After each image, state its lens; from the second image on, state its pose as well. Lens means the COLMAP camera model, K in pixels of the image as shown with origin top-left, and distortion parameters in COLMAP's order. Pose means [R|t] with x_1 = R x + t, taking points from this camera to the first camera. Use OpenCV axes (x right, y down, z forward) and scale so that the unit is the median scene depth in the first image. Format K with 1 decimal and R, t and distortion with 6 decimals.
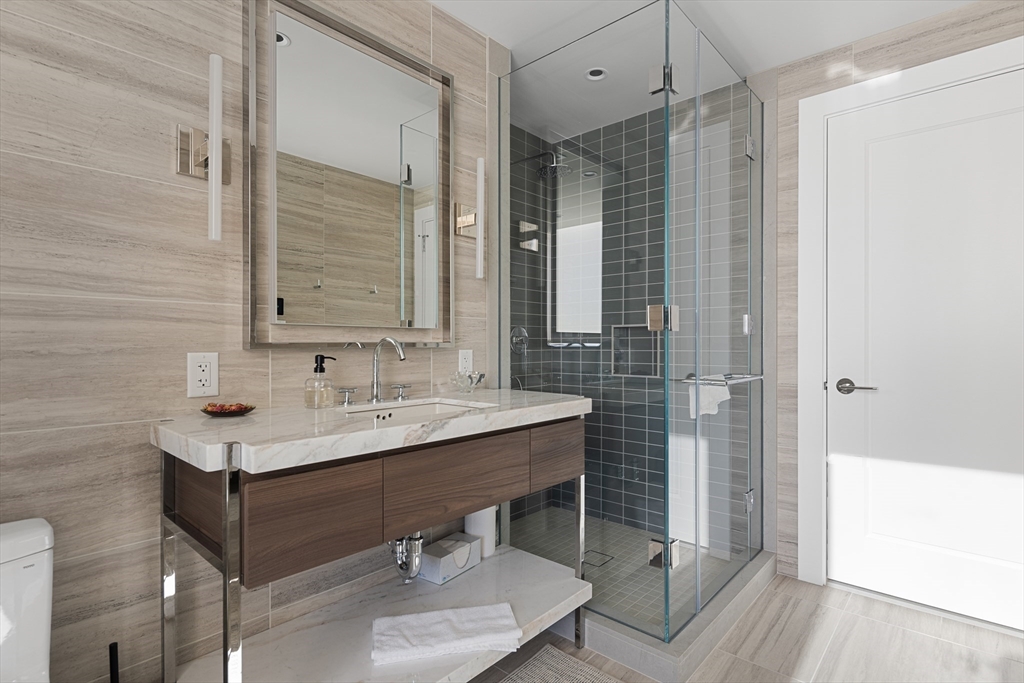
lens RADIAL K [[507.5, 0, 512.0], [0, 507.5, 341.5], [0, 0, 1]] dist [0.000026, -0.000290]
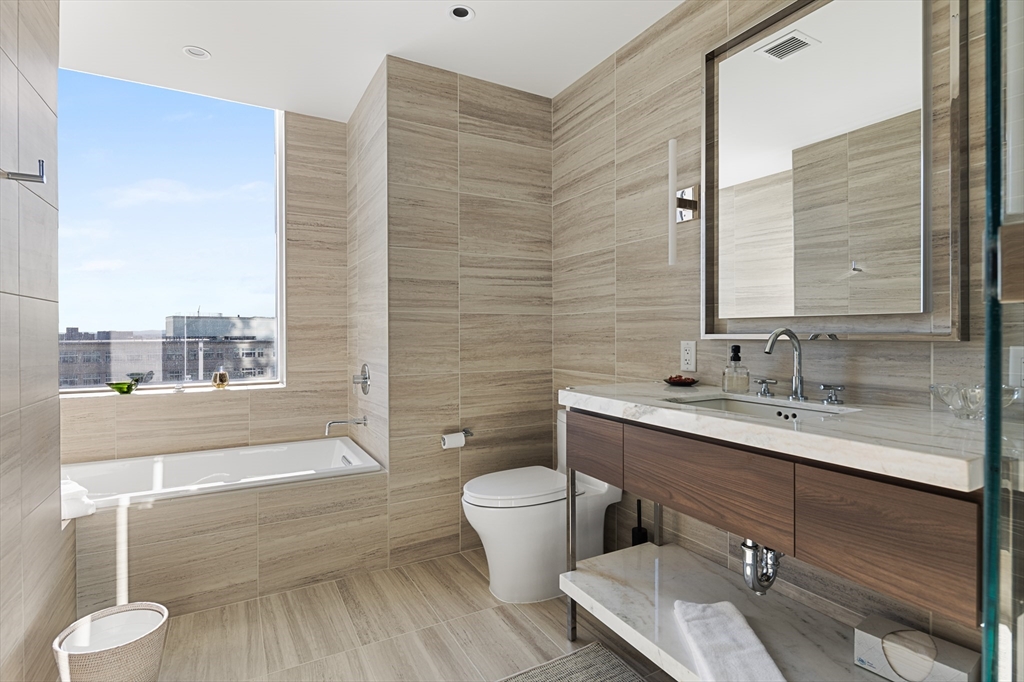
lens RADIAL K [[497.1, 0, 513.3], [0, 497.1, 332.8], [0, 0, 1]] dist [-0.000851, -0.000397]
pose [[-0.320678, 0.001098, -0.947188, 0.848661], [0.007685, 0.999969, -0.001443, -0.003049], [0.947157, -0.007742, -0.320676, 0.930481]]
